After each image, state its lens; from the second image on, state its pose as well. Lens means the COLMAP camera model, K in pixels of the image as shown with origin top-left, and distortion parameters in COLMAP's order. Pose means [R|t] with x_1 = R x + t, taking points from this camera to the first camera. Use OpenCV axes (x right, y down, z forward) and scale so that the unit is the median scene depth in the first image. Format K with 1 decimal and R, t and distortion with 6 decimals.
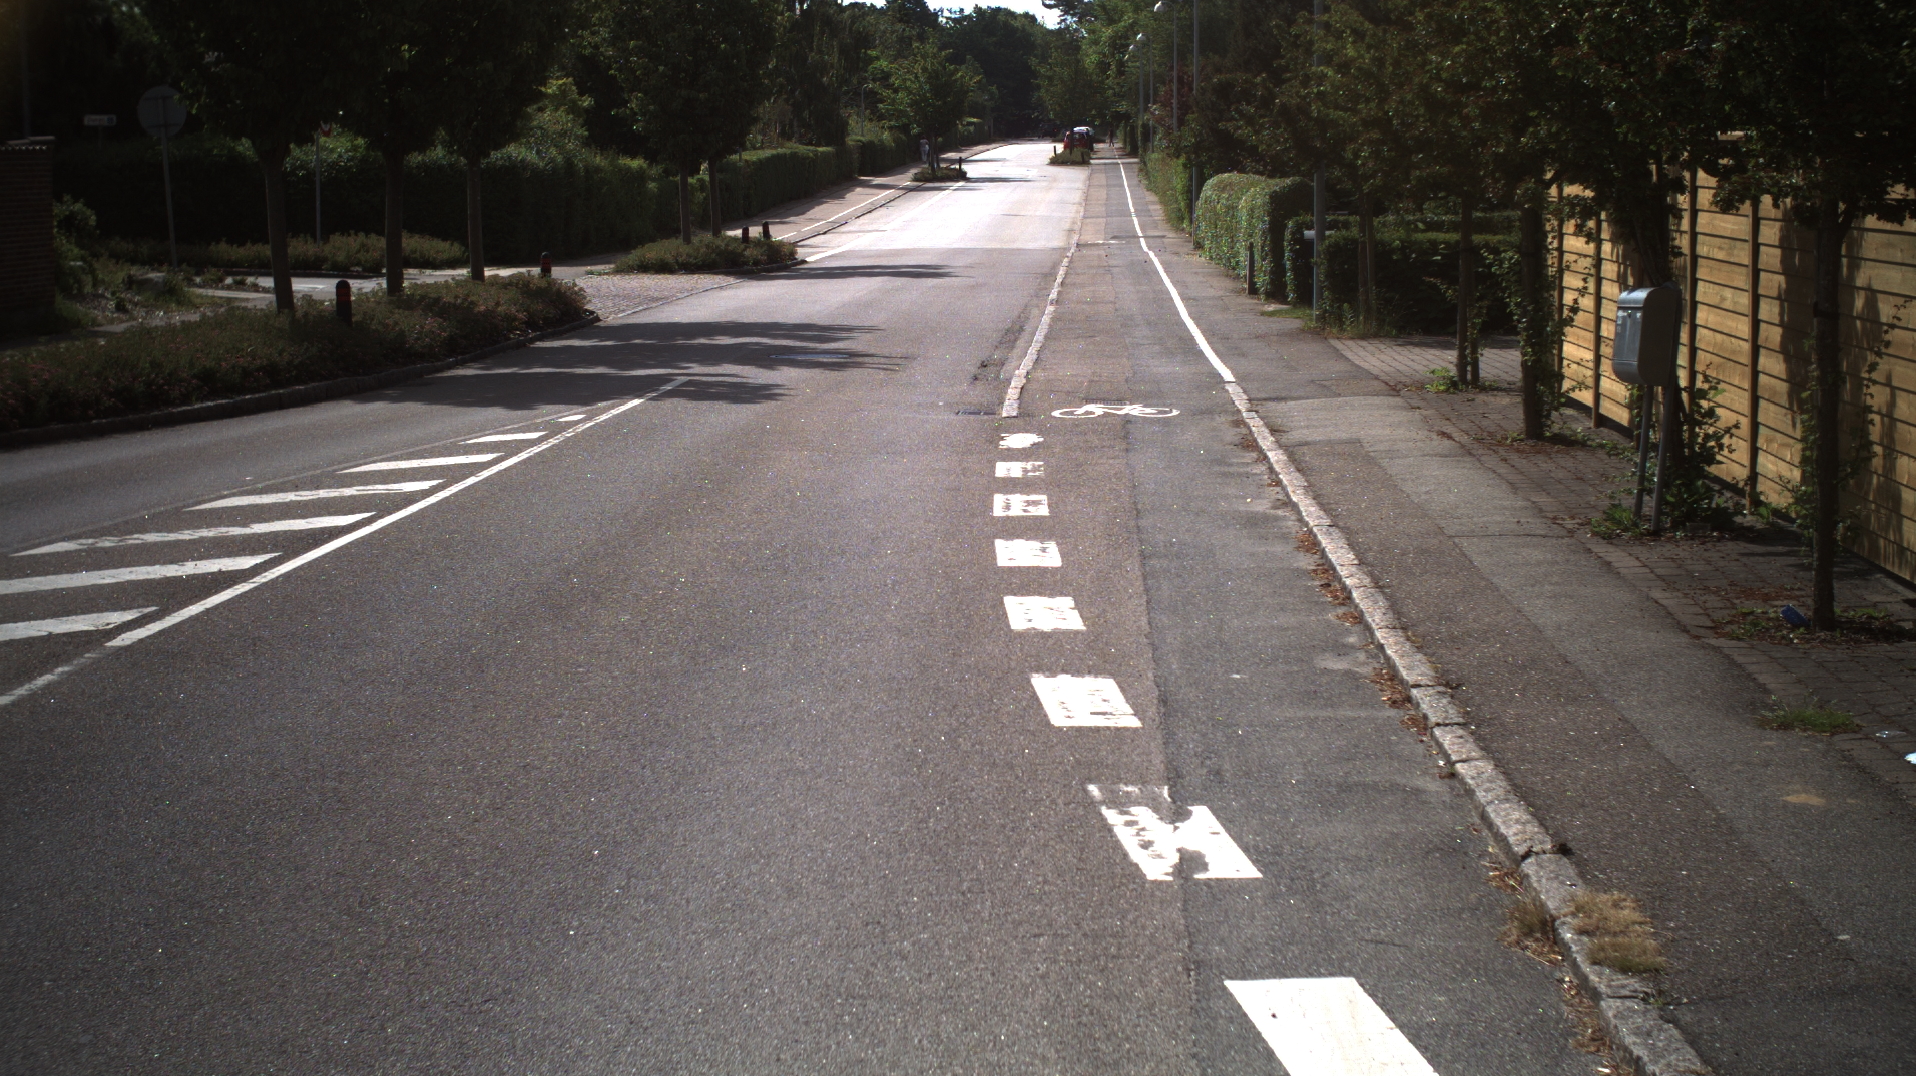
lens RADIAL K [[3461.7, 0, 967.2], [0, 3461.7, 552.8], [0, 0, 1]] dist [-0.300600, 0.000000]
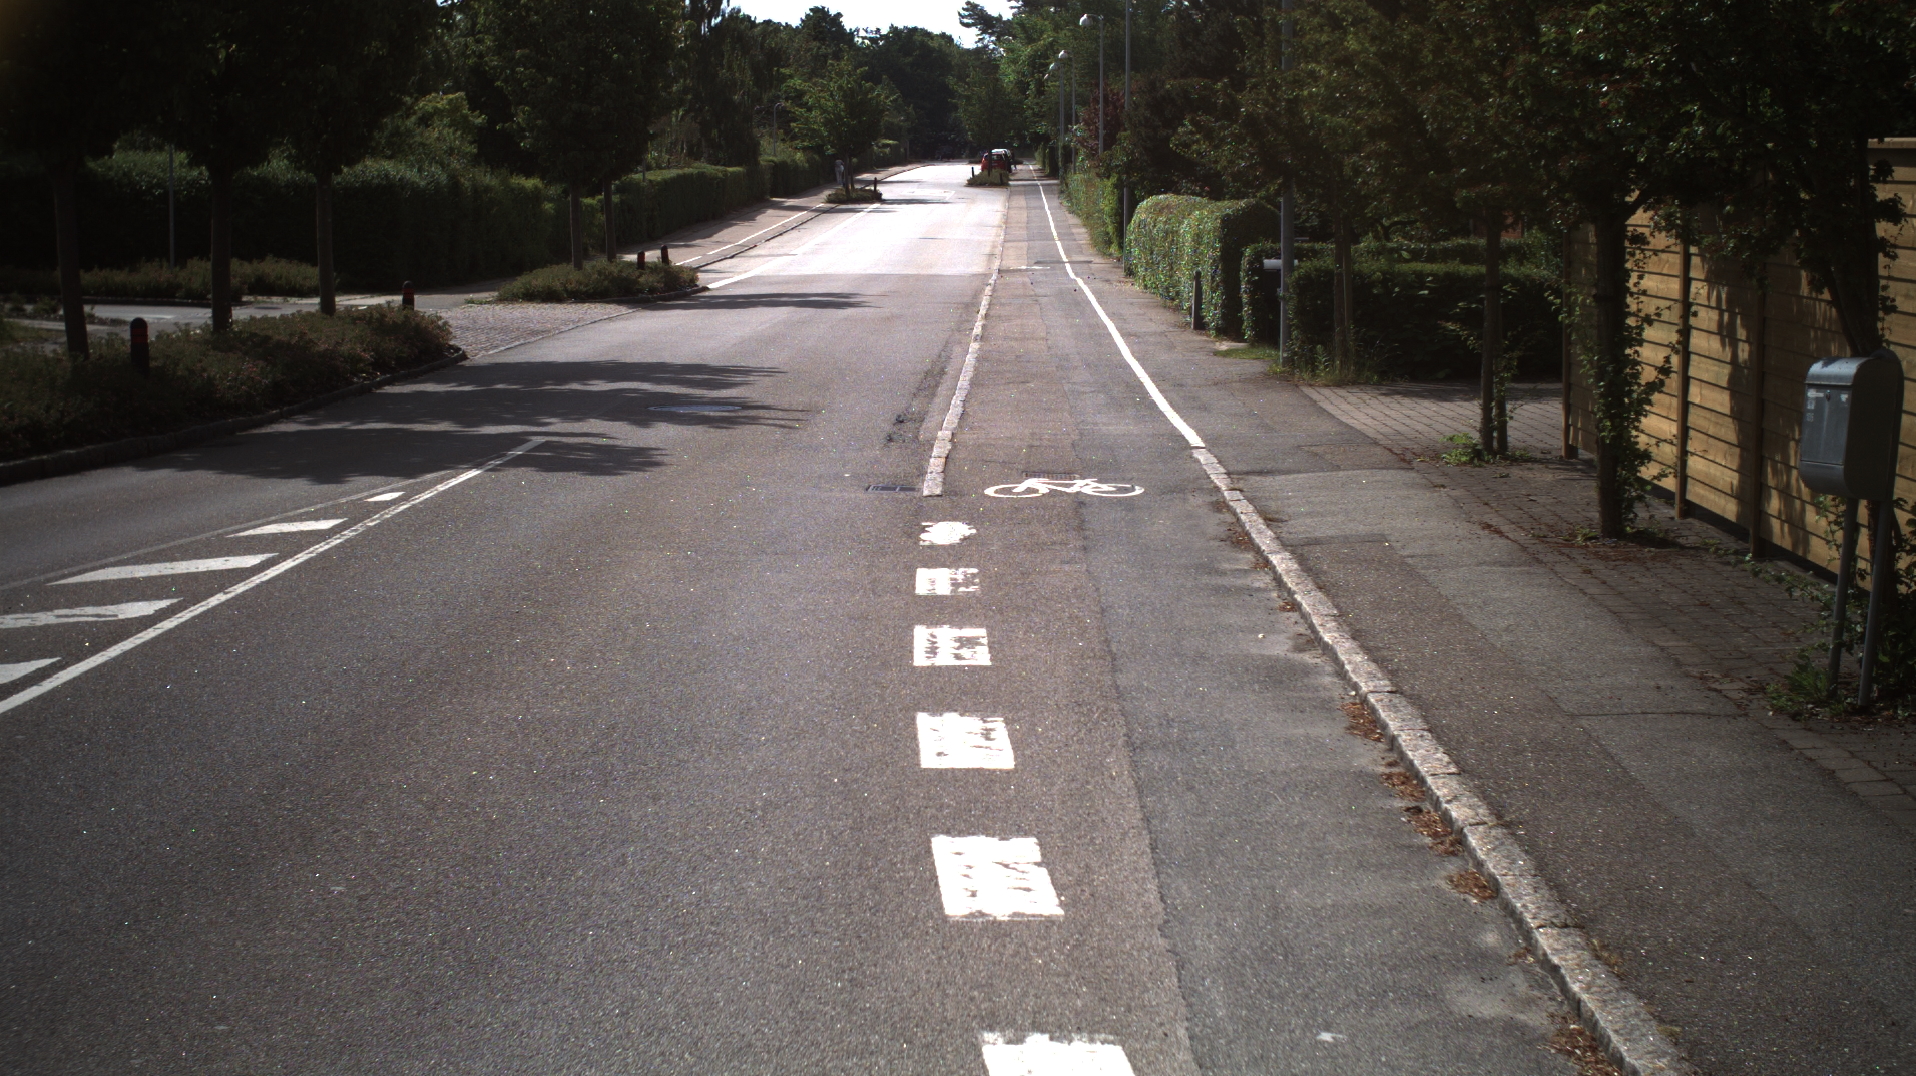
lens RADIAL K [[3461.7, 0, 949.6], [0, 3461.7, 538.6], [0, 0, 1]] dist [-0.300600, 0.000000]
pose [[0.999808, 0.001951, 0.019477, 0.000522], [-0.001747, 0.999943, -0.010517, -0.015575], [-0.019497, 0.010481, 0.999755, 0.147092]]
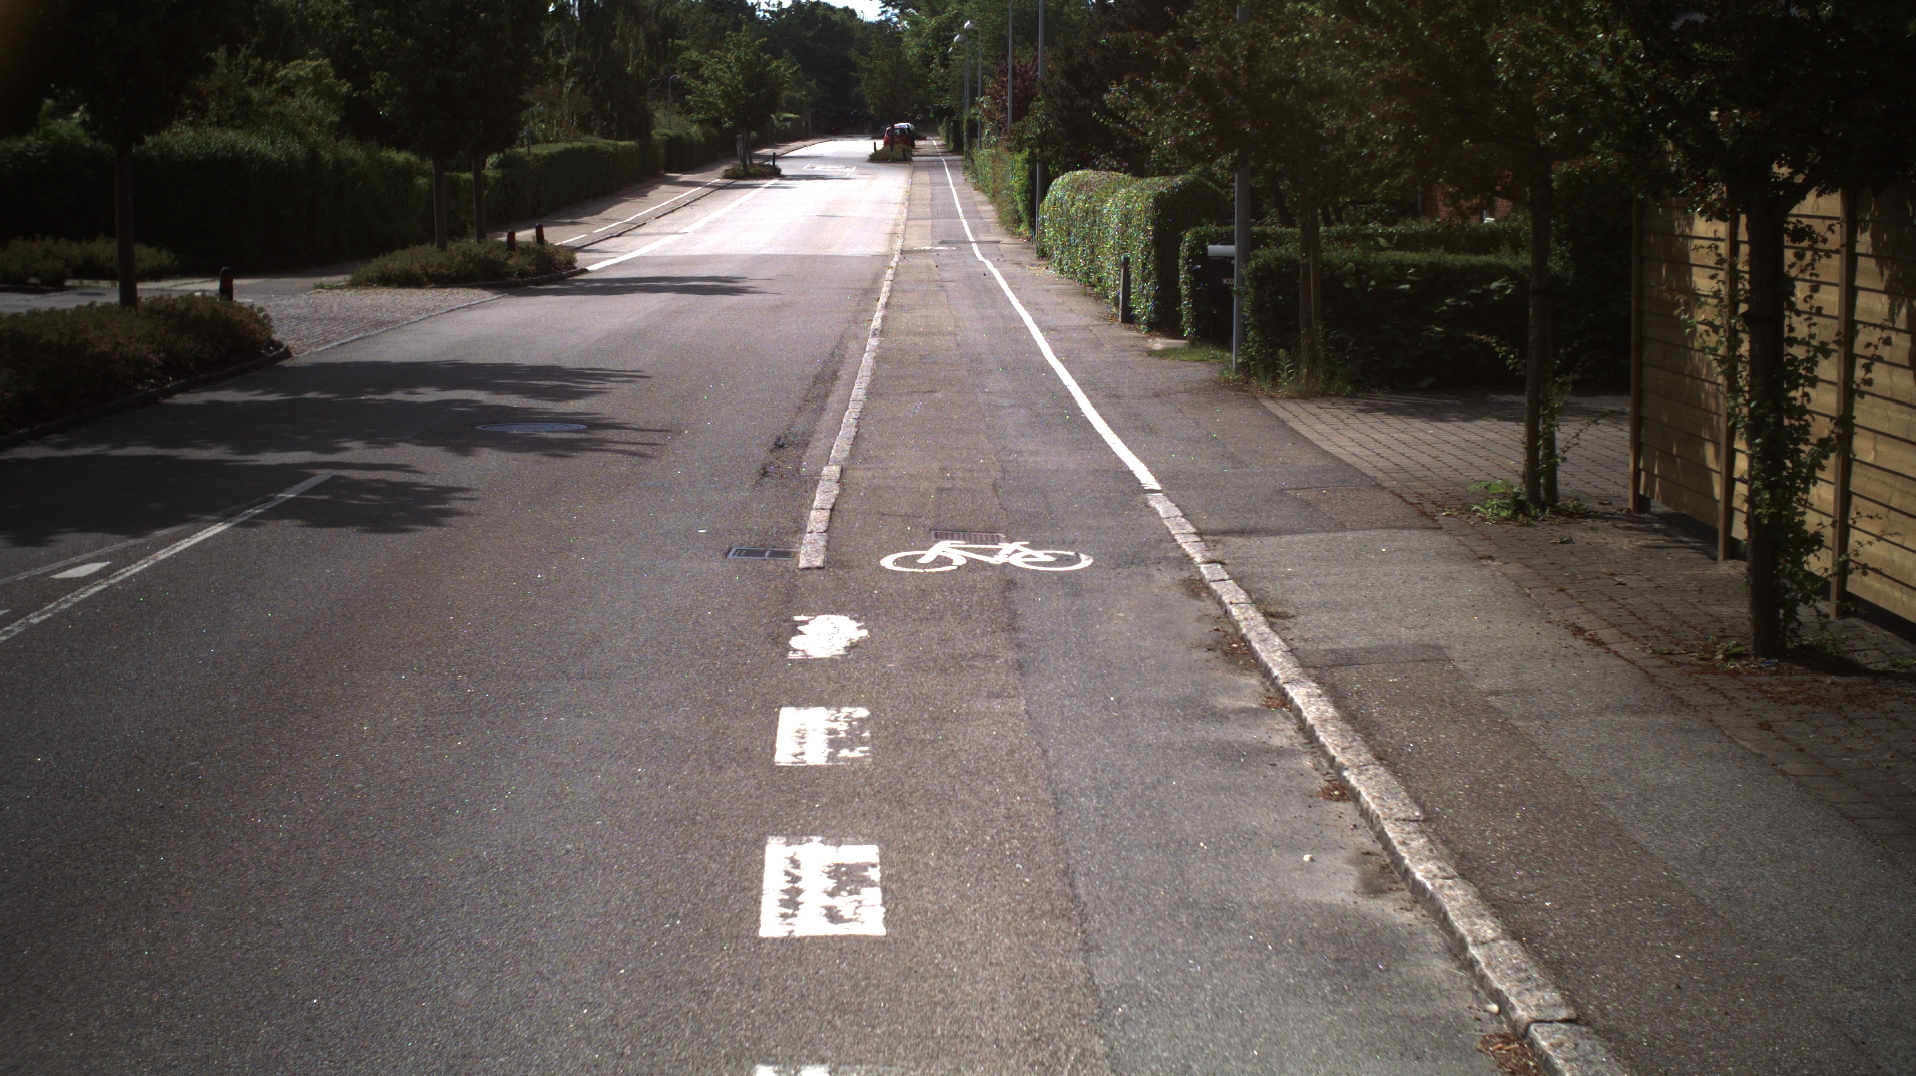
lens RADIAL K [[3461.7, 0, 948.2], [0, 3461.7, 518.0], [0, 0, 1]] dist [-0.300600, 0.000000]
pose [[0.998869, 0.003562, 0.047405, 0.005650], [-0.003111, 0.999949, -0.009585, -0.031520], [-0.047437, 0.009427, 0.998830, 0.294828]]
